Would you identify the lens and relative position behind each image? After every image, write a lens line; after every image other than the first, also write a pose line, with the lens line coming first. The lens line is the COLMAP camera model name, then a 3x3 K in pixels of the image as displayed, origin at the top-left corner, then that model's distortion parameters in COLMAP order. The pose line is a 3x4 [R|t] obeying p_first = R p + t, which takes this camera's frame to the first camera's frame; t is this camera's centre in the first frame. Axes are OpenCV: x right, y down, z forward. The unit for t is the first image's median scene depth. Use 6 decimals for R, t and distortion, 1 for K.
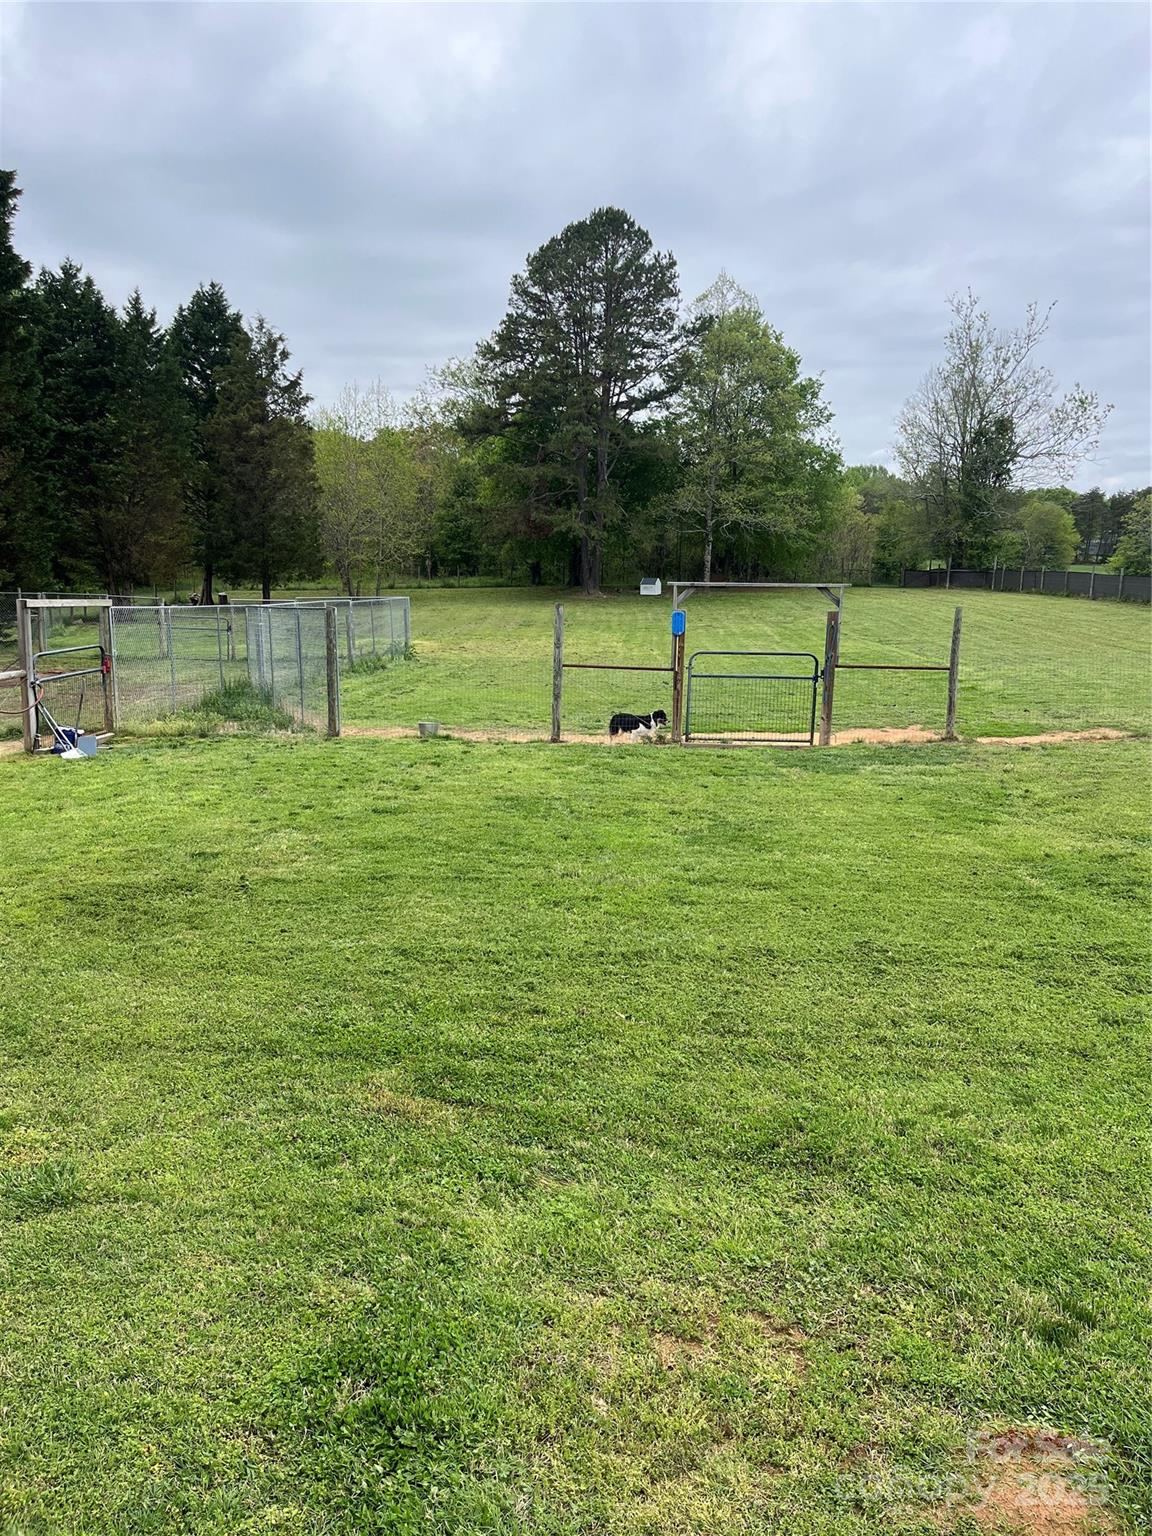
lens RADIAL K [[1156.2, 0, 581.9], [0, 1156.2, 758.5], [0, 0, 1]] dist [0.064950, -0.086459]
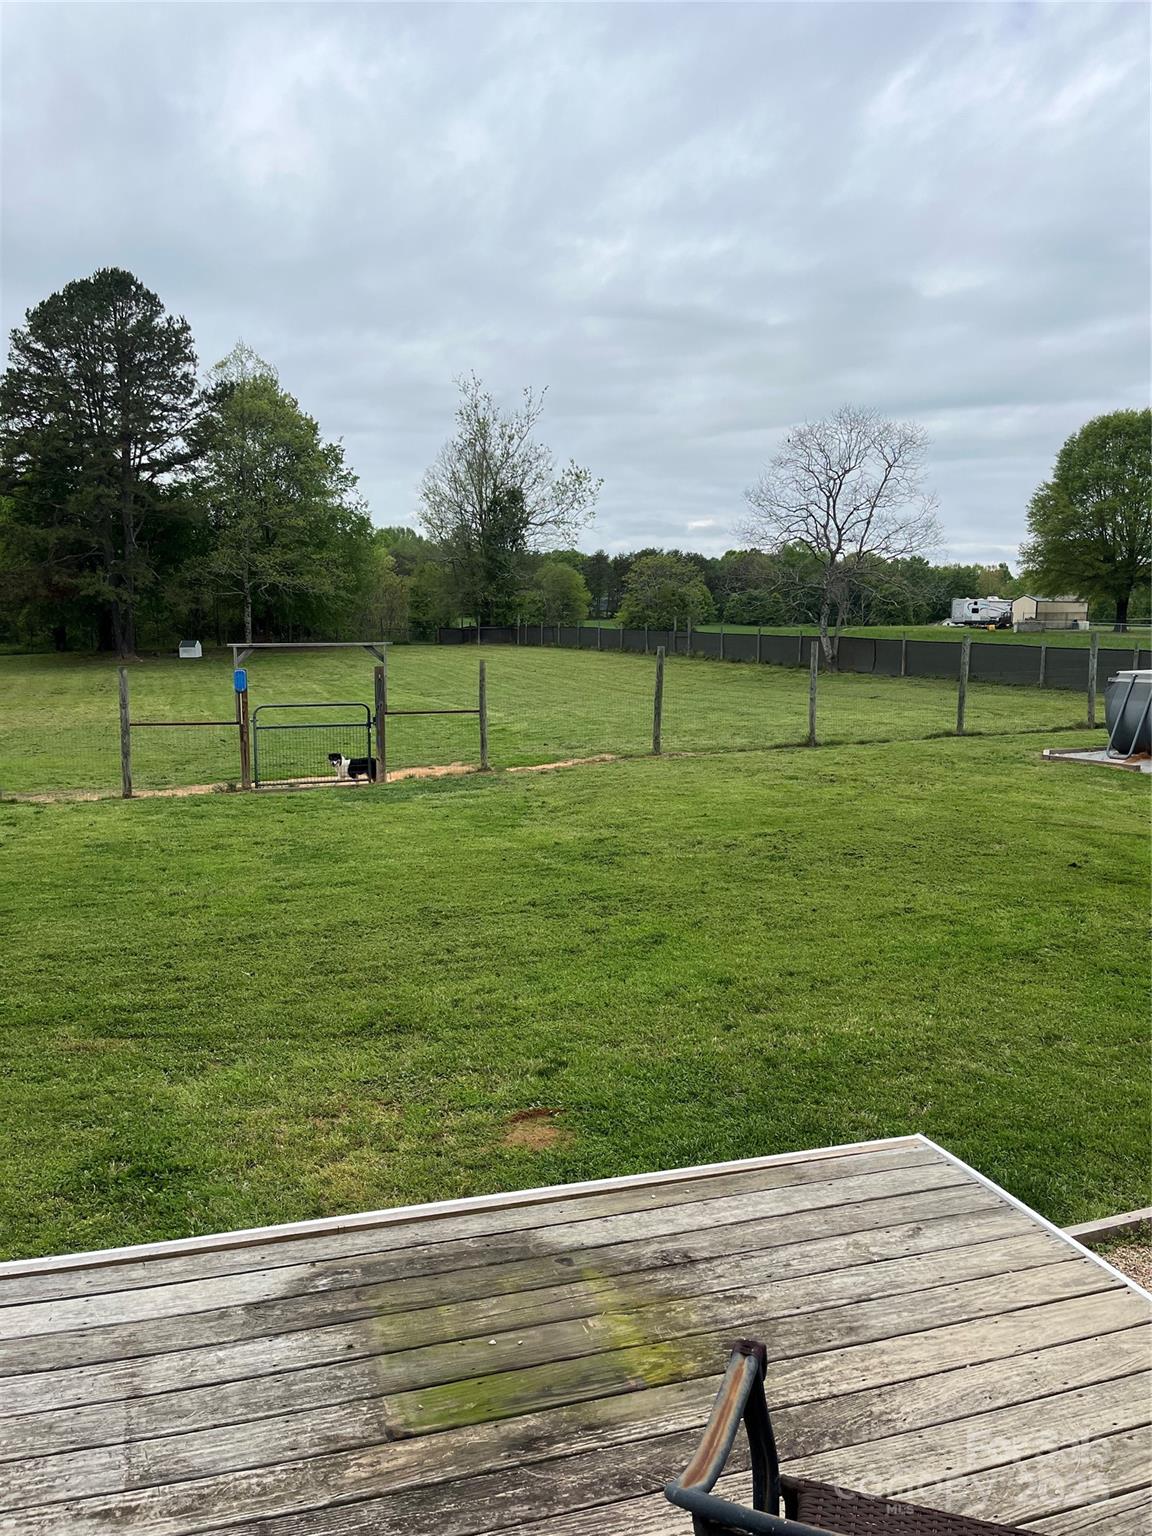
lens RADIAL K [[1156.2, 0, 579.8], [0, 1156.2, 781.0], [0, 0, 1]] dist [0.064950, -0.086459]
pose [[0.926039, -0.073547, 0.370192, -0.040782], [0.084968, 0.996276, -0.014616, 0.025756], [-0.367738, 0.044989, 0.928840, -0.170602]]
